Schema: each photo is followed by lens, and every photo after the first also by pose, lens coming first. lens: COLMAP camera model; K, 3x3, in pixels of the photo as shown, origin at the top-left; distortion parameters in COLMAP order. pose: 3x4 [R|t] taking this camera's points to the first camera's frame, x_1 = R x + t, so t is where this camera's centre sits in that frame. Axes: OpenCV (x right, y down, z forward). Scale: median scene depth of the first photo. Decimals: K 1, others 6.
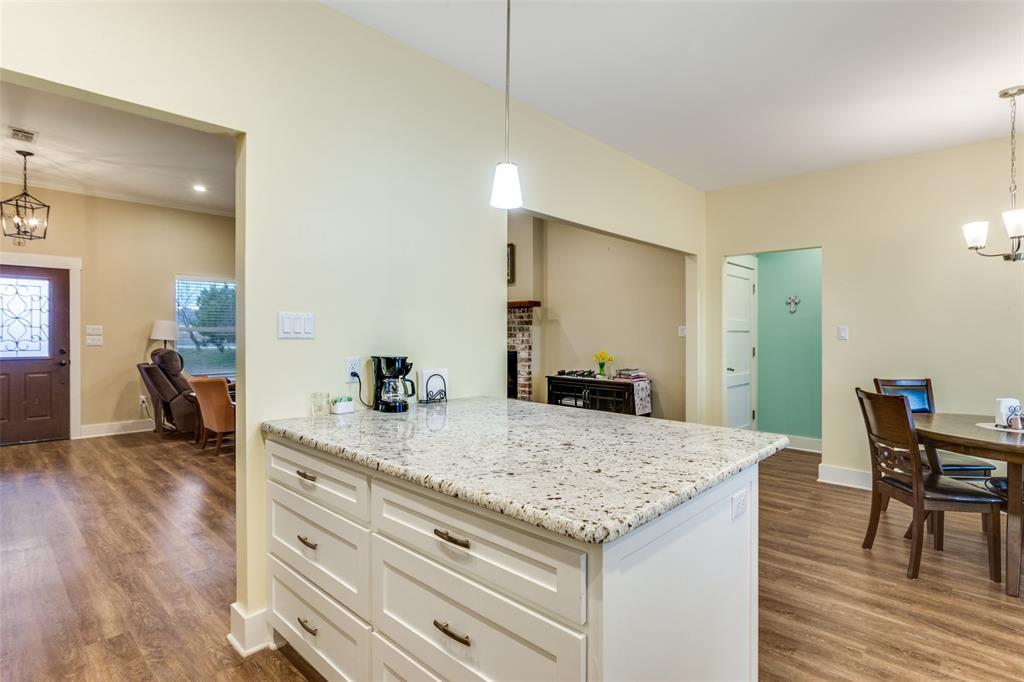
lens RADIAL K [[512.4, 0, 507.3], [0, 512.4, 333.9], [0, 0, 1]] dist [-0.004476, 0.002459]
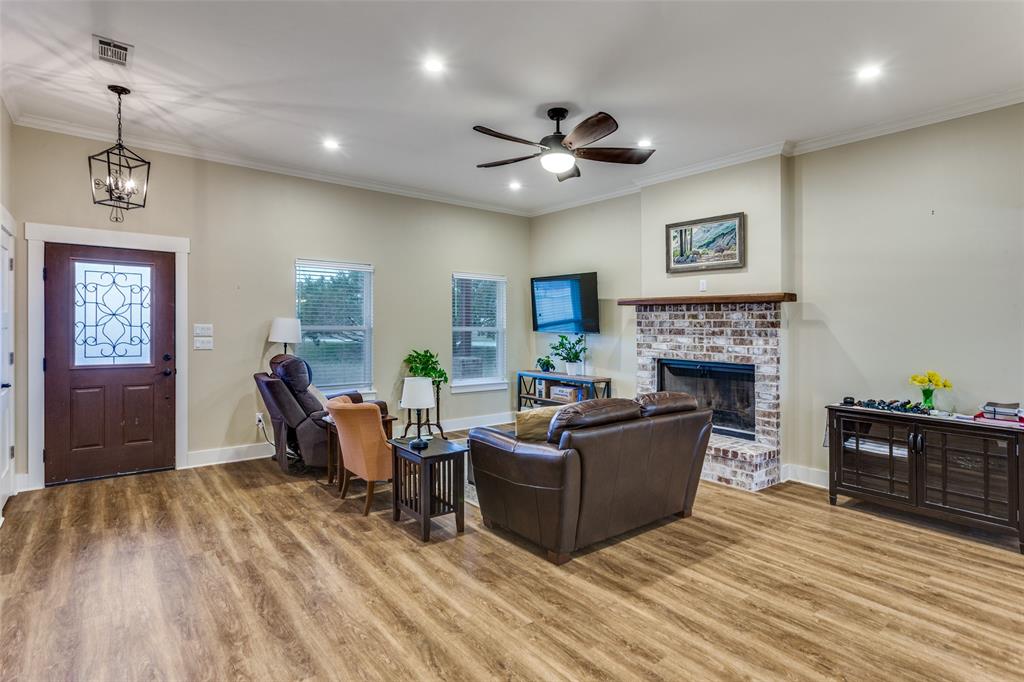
lens RADIAL K [[512.4, 0, 513.8], [0, 512.4, 330.7], [0, 0, 1]] dist [-0.004476, 0.002459]
pose [[0.992328, 0.009500, -0.123265, -0.251975], [-0.008337, 0.999916, 0.009944, -0.019476], [0.123349, -0.008840, 0.992324, 0.295368]]
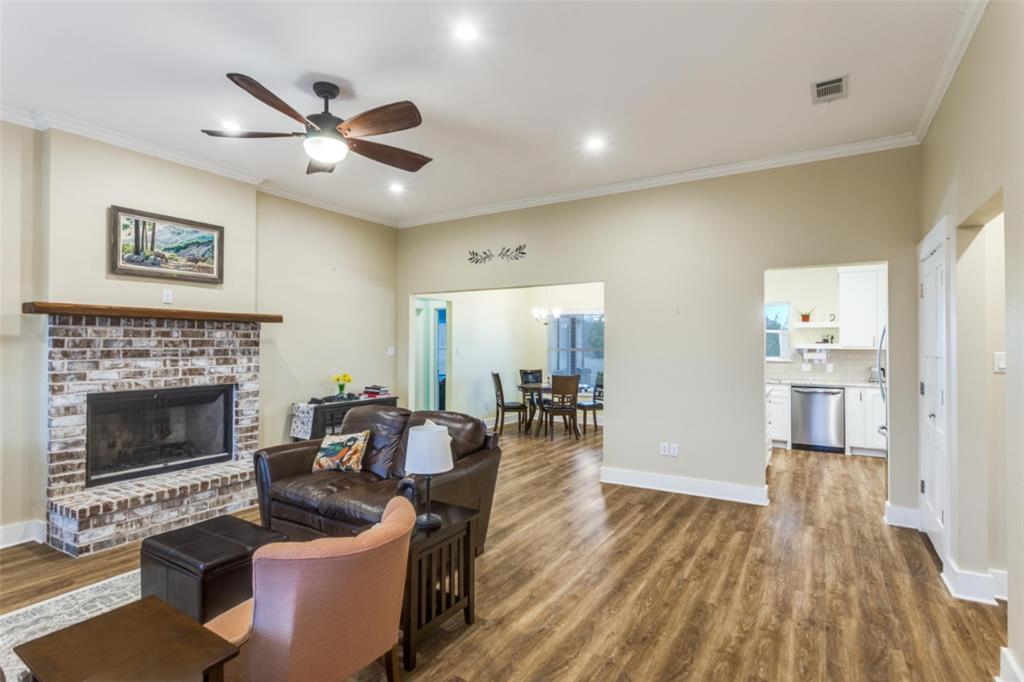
lens RADIAL K [[512.4, 0, 504.4], [0, 512.4, 335.8], [0, 0, 1]] dist [-0.004476, 0.002459]
pose [[-0.209176, 0.010331, 0.977823, -0.850203], [-0.001364, 0.999940, -0.010856, -0.028077], [-0.977877, -0.003604, -0.209149, 0.893090]]
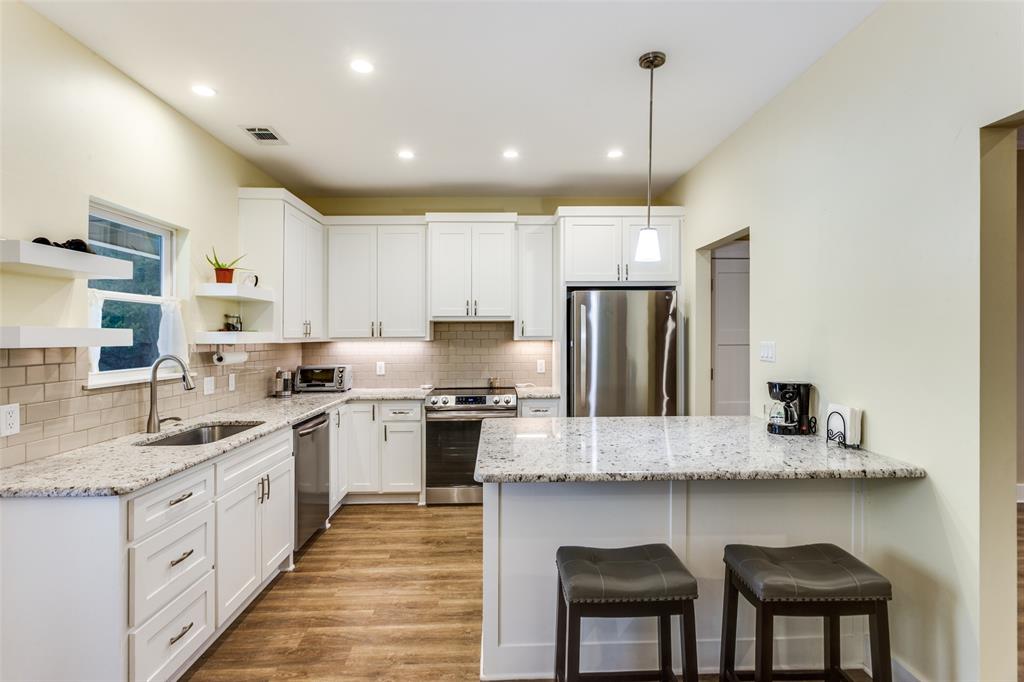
lens RADIAL K [[512.4, 0, 511.3], [0, 512.4, 338.3], [0, 0, 1]] dist [-0.004476, 0.002459]
pose [[-0.699895, 0.002015, -0.714243, 0.372869], [-0.002740, 0.999981, 0.005506, -0.019543], [0.714241, 0.005811, -0.699876, 0.536986]]
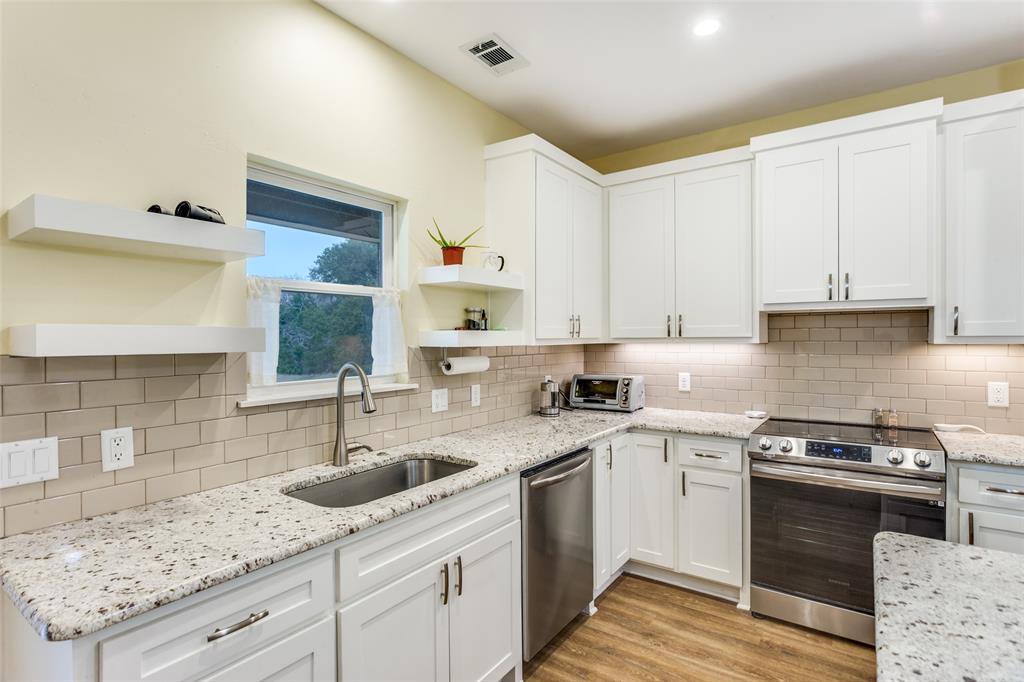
lens RADIAL K [[512.4, 0, 505.3], [0, 512.4, 335.1], [0, 0, 1]] dist [-0.004476, 0.002459]
pose [[-0.989176, 0.000330, -0.146732, 0.215412], [0.000023, 0.999998, 0.002093, -0.020152], [0.146732, 0.002067, -0.989174, 0.351505]]
